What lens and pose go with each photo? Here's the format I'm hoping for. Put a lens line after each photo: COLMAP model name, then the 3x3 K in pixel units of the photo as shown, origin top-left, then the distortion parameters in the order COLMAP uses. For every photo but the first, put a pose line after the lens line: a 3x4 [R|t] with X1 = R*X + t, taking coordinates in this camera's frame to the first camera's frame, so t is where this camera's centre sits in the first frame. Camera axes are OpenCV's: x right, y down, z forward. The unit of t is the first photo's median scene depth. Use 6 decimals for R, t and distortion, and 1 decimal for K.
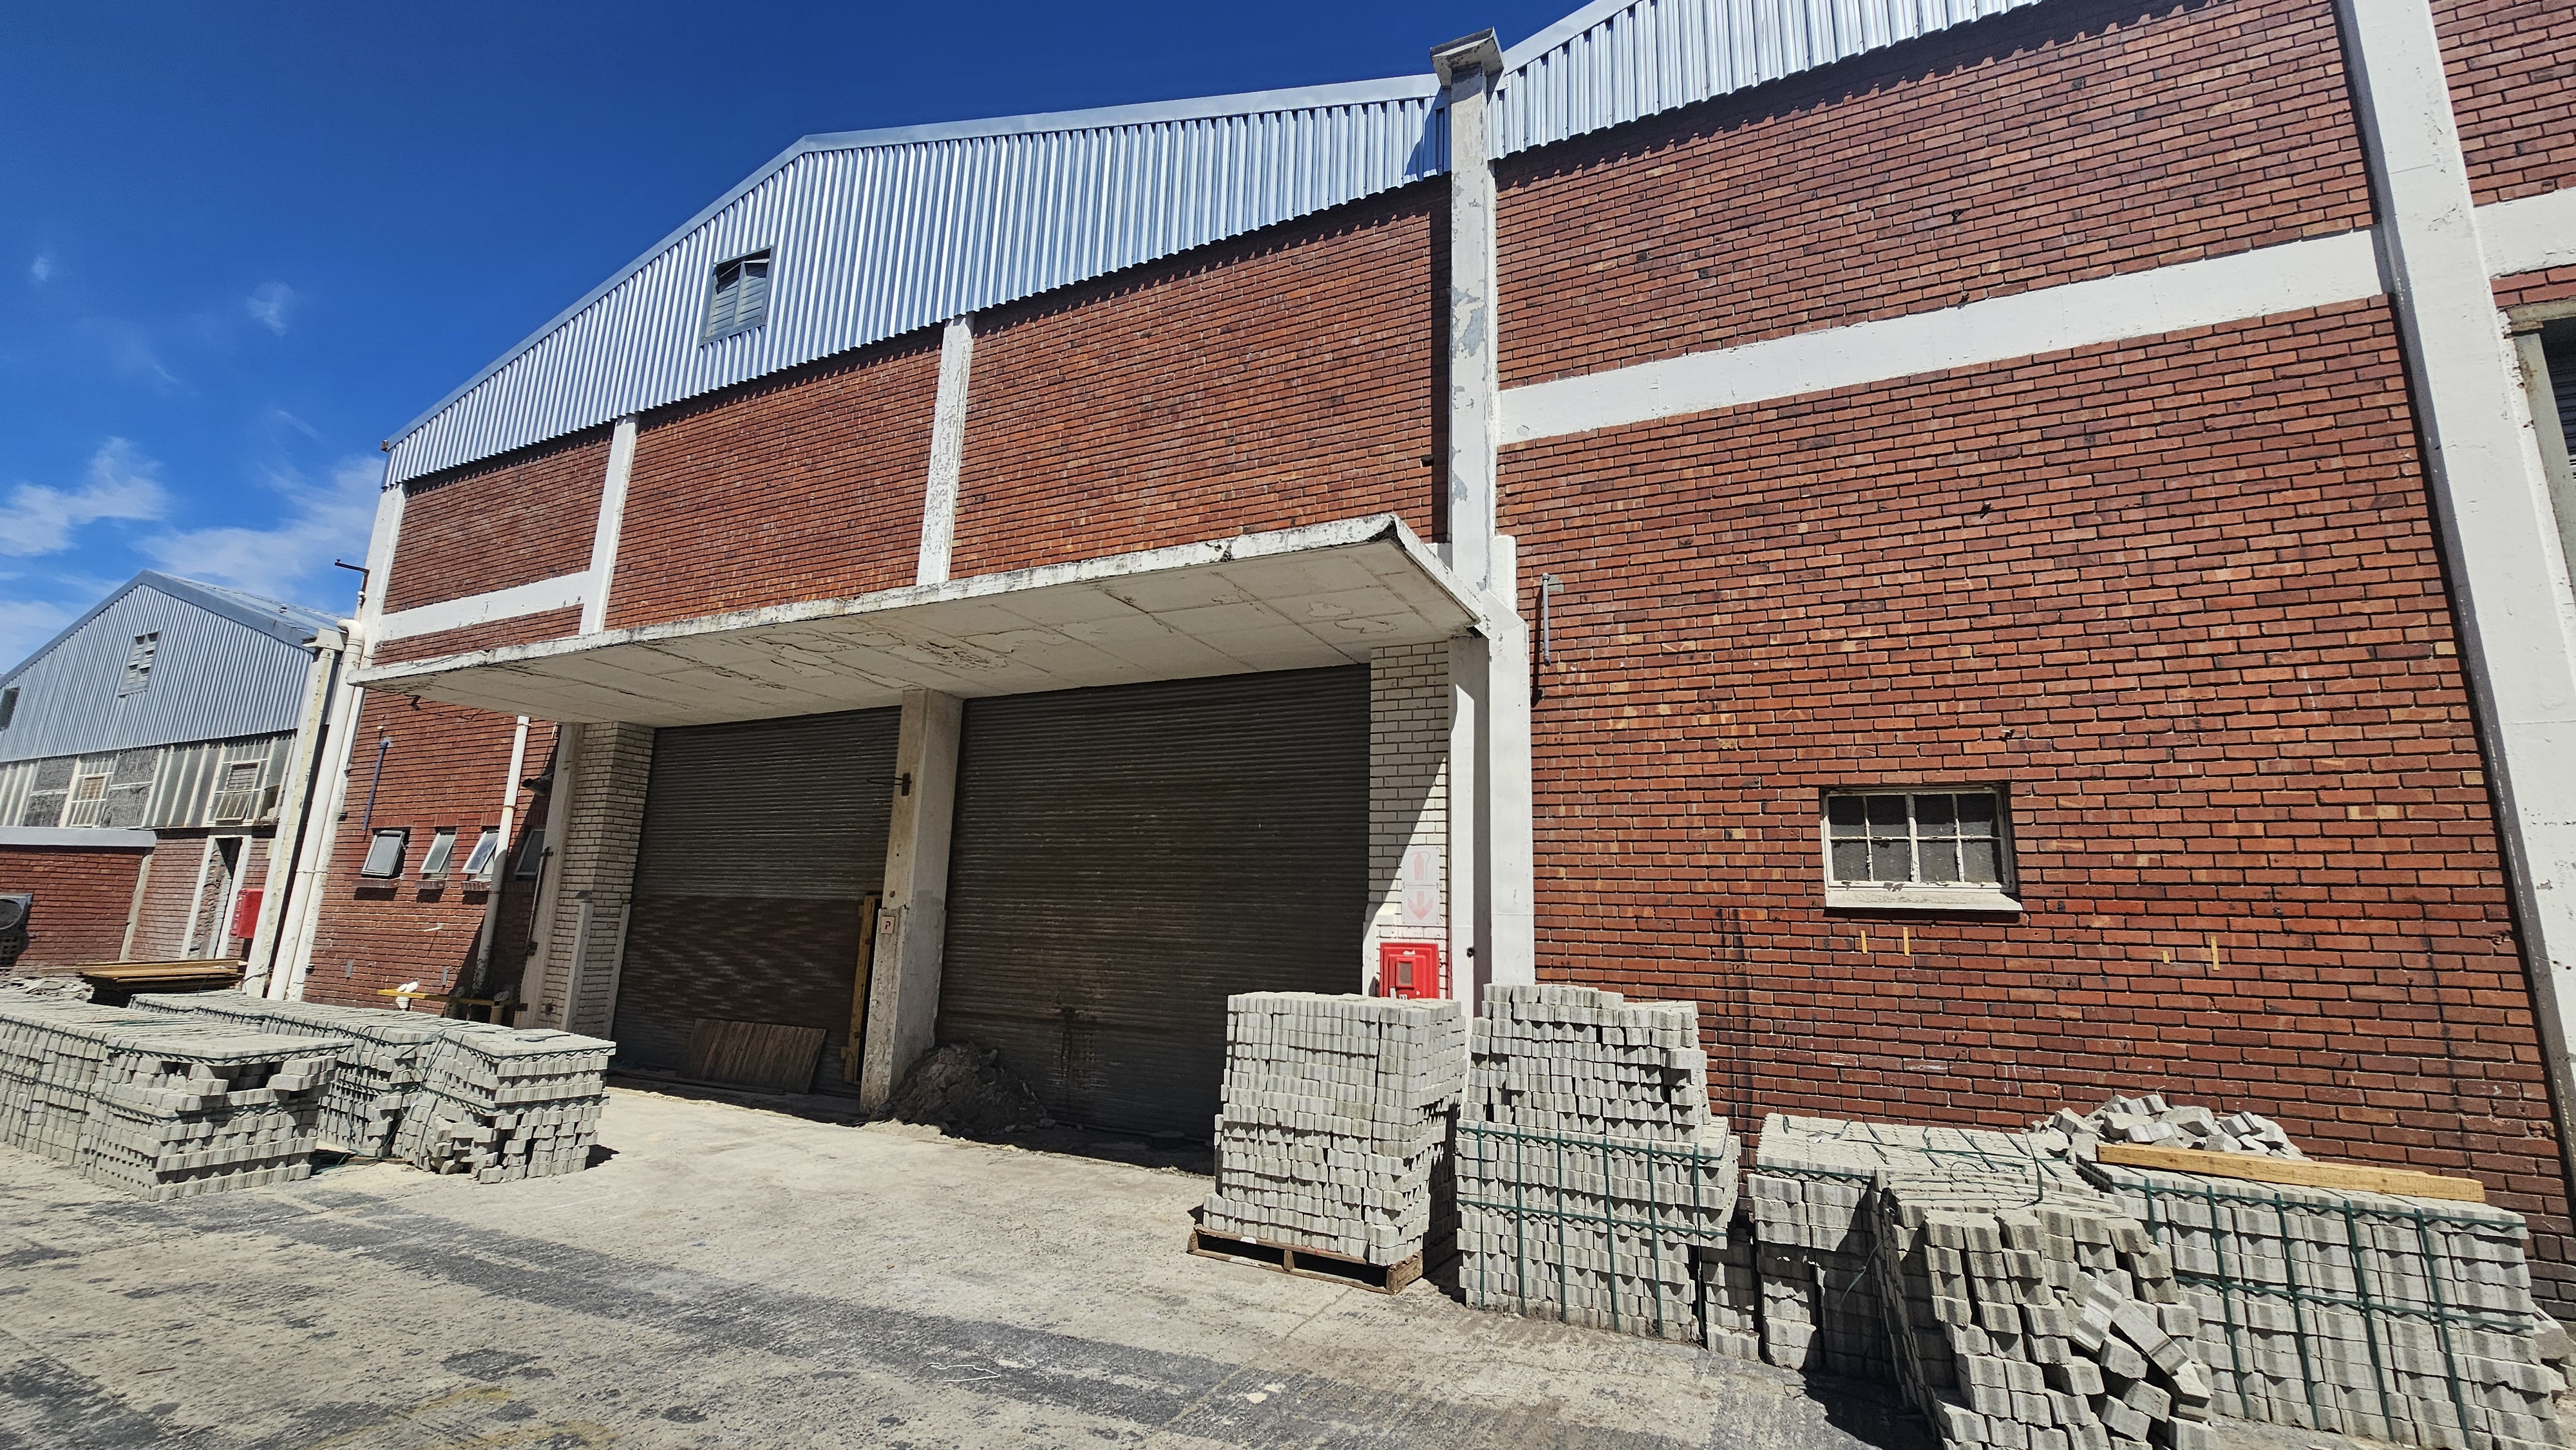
lens RADIAL K [[1039.4, 0, 1292.1], [0, 1039.4, 715.4], [0, 0, 1]] dist [-0.006295, 0.000910]
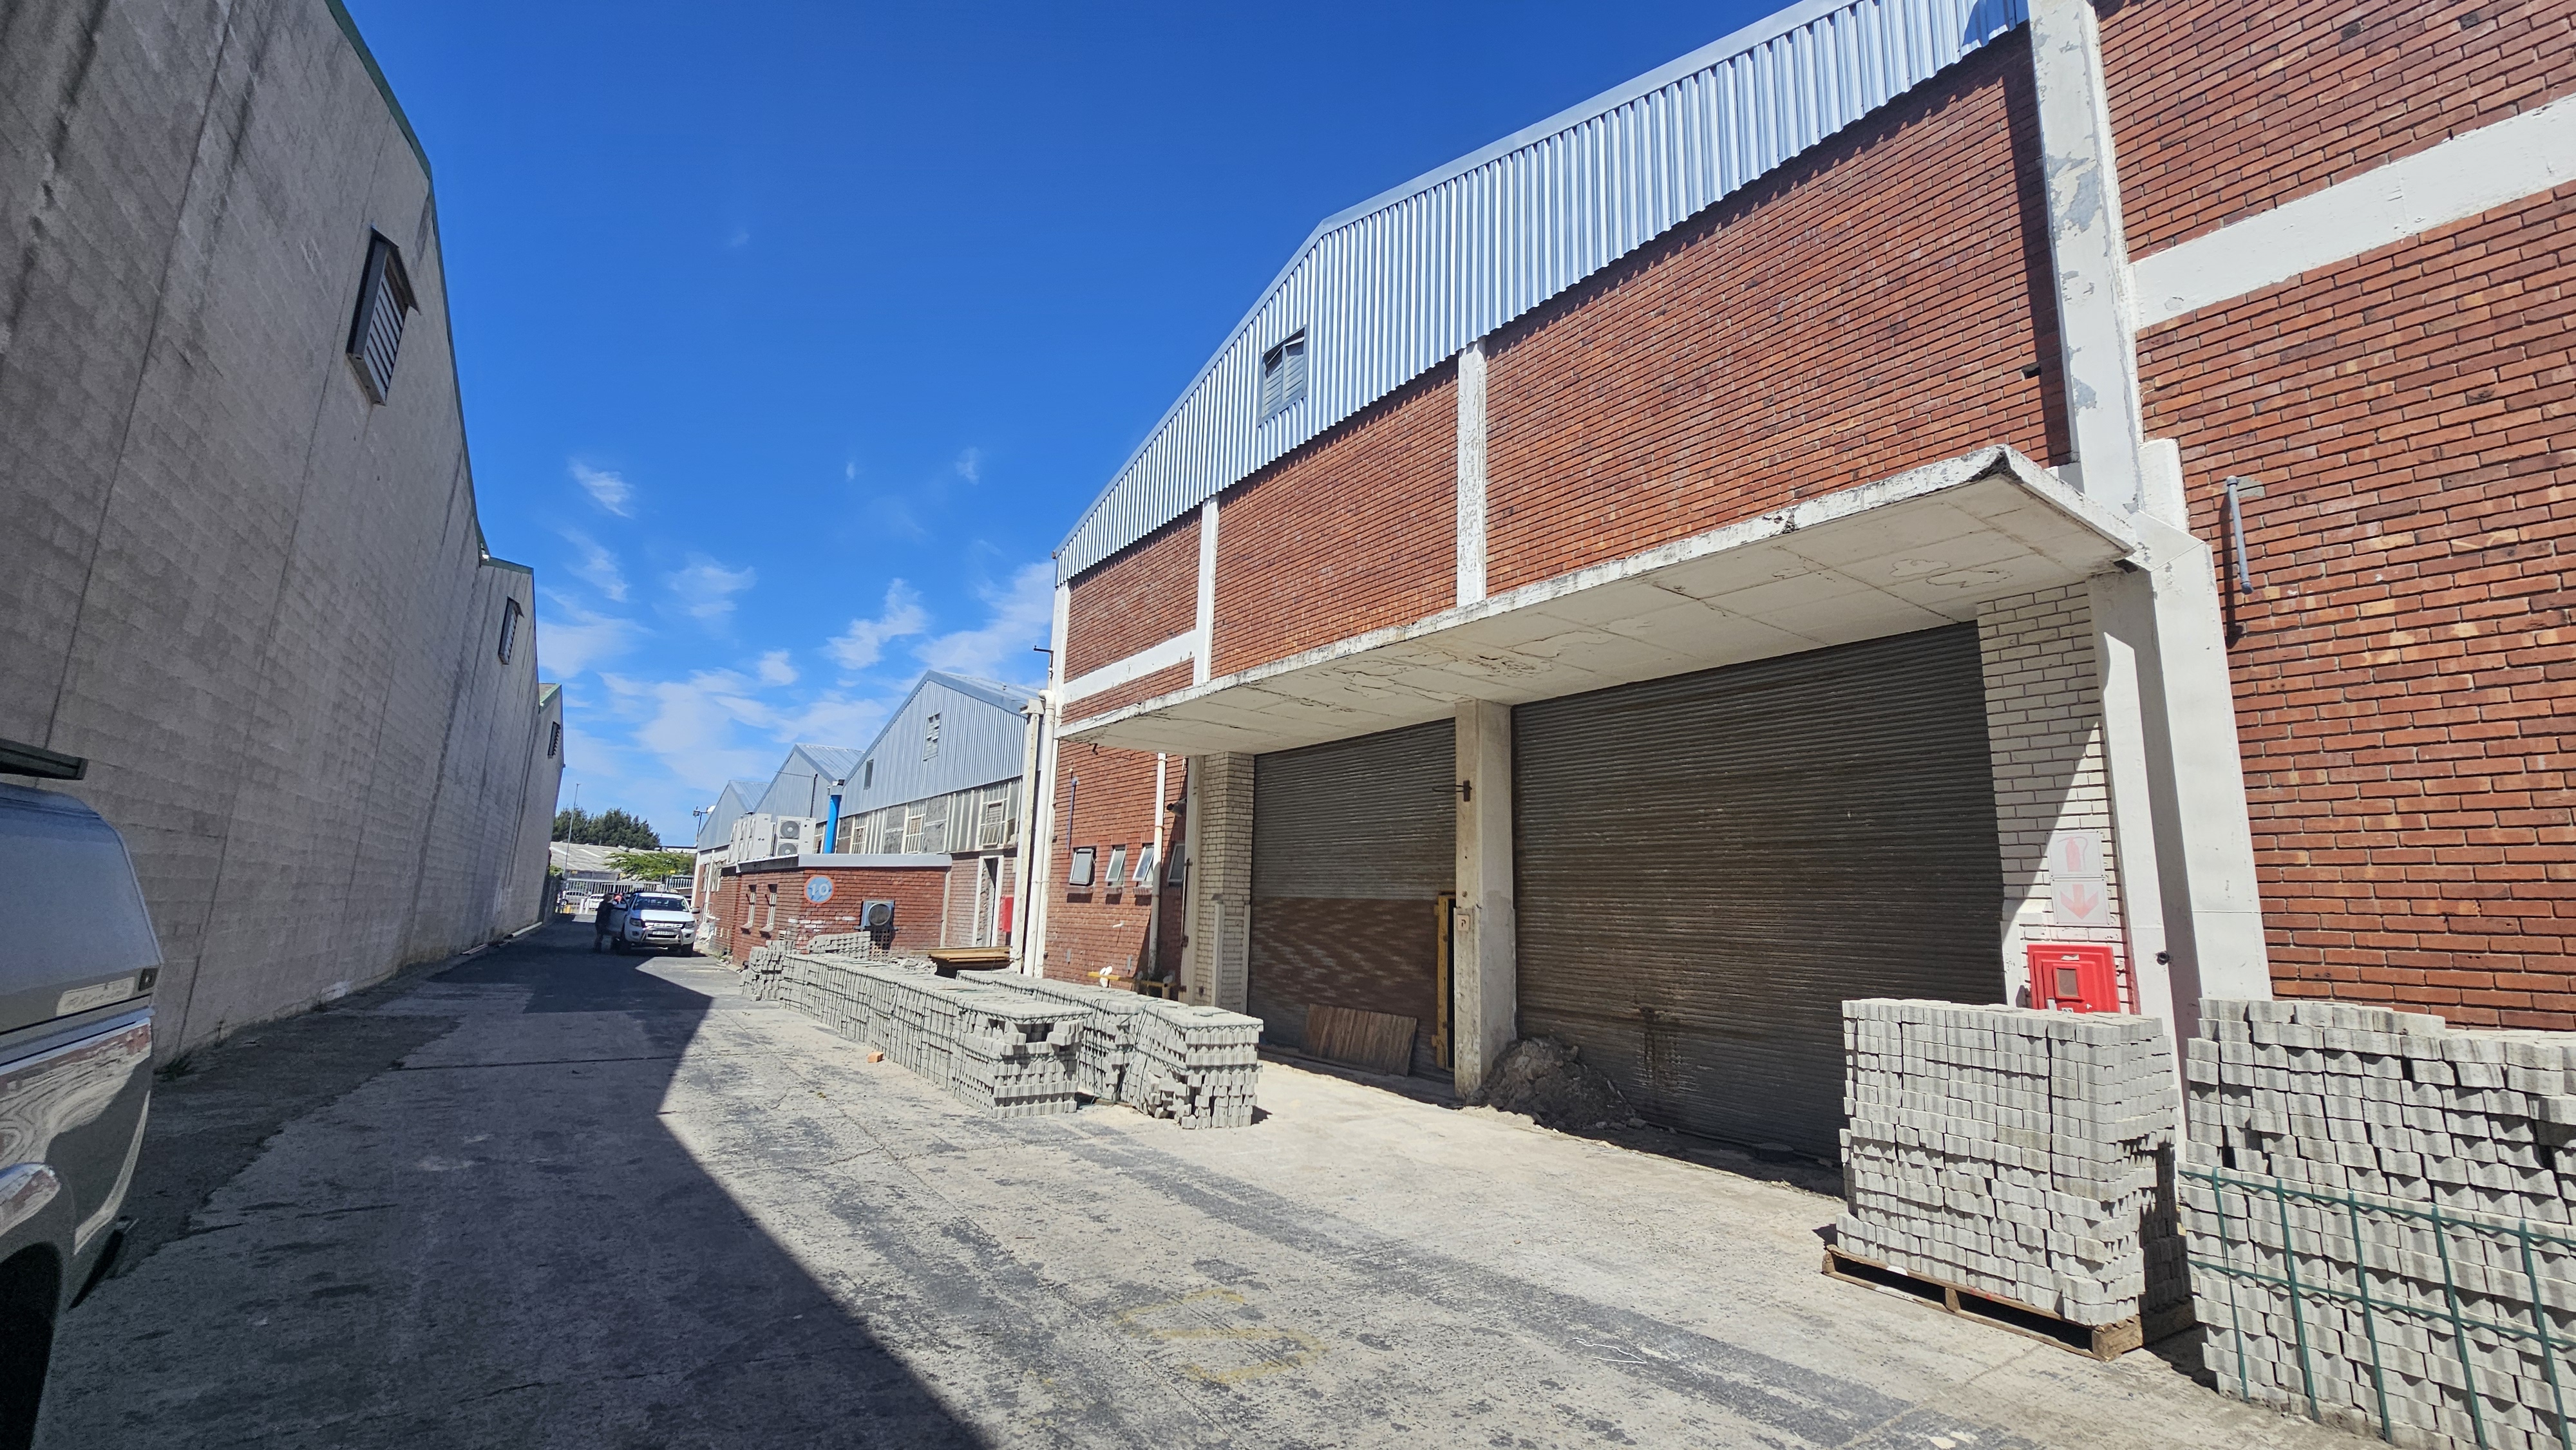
lens RADIAL K [[1039.4, 0, 1287.5], [0, 1039.4, 717.8], [0, 0, 1]] dist [-0.006295, 0.000910]
pose [[0.876916, -0.089354, -0.472265, -0.031243], [0.090614, 0.995683, -0.020131, -0.004771], [0.472025, -0.025141, 0.881227, -0.031160]]
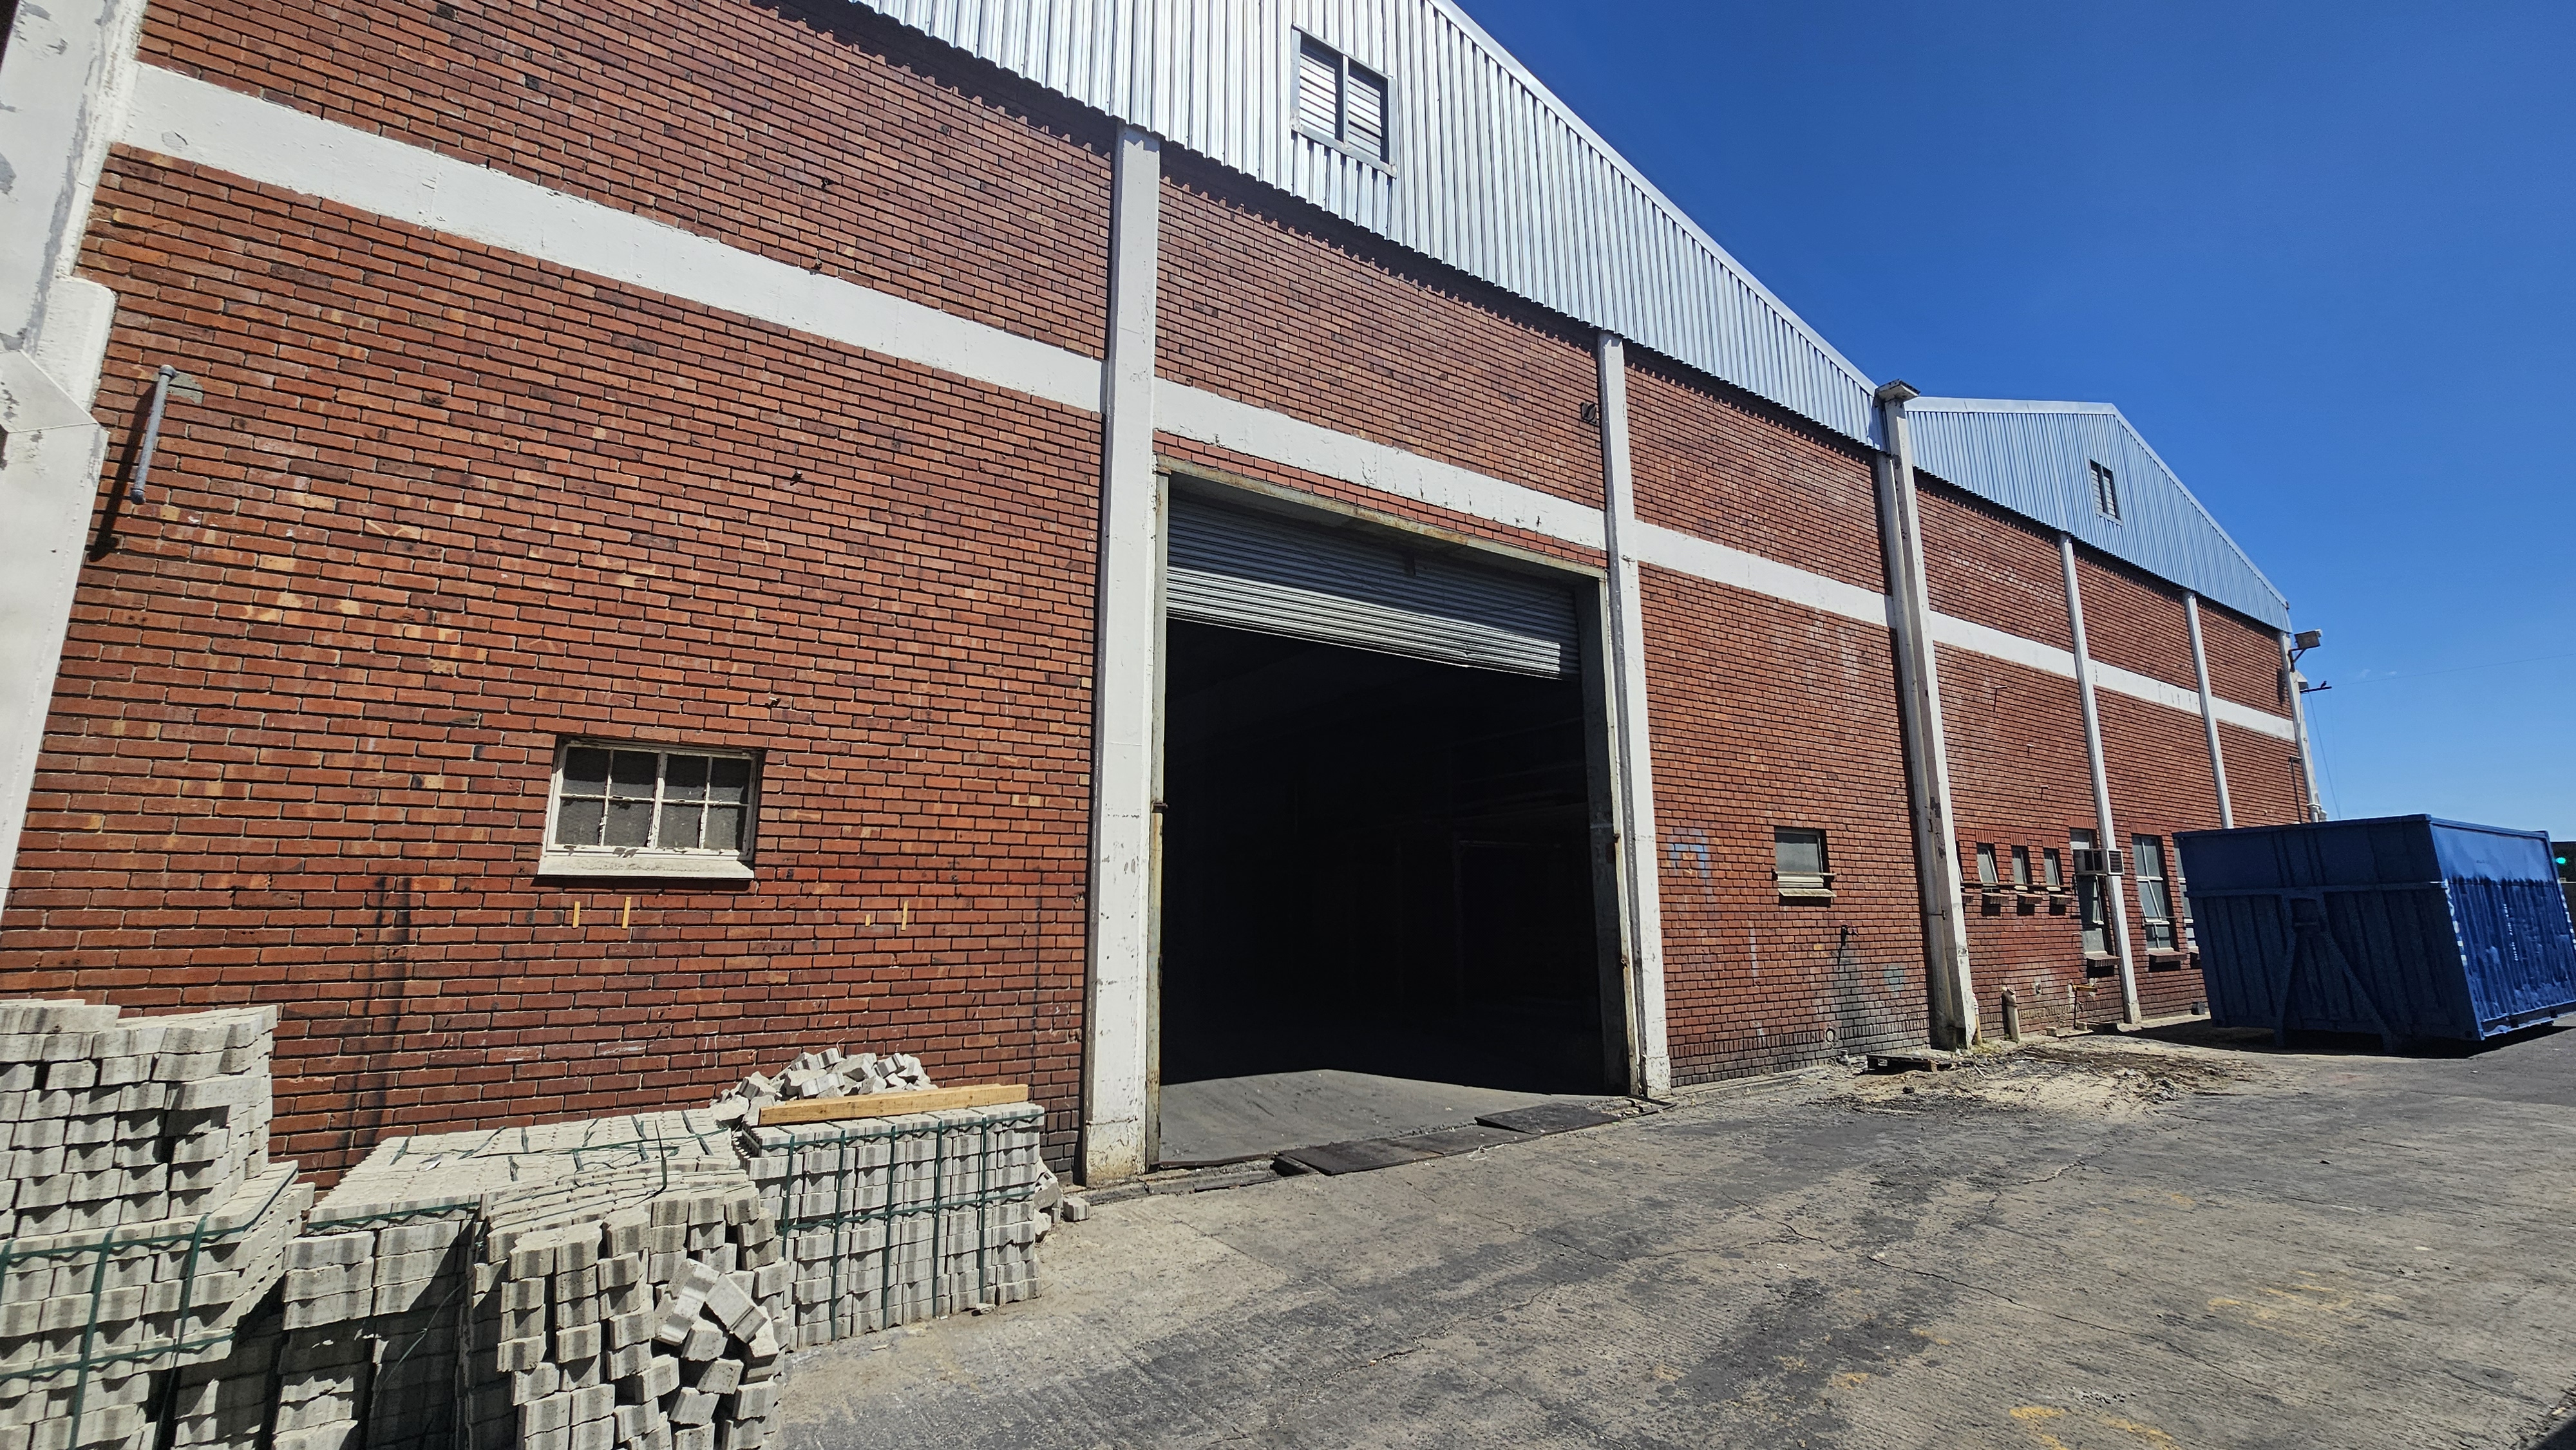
lens RADIAL K [[1039.4, 0, 1285.8], [0, 1039.4, 716.1], [0, 0, 1]] dist [-0.006295, 0.000910]
pose [[0.524679, 0.127666, 0.841673, 0.104872], [-0.150487, 0.987030, -0.055904, 0.012176], [-0.837894, -0.097330, 0.537086, 0.046942]]
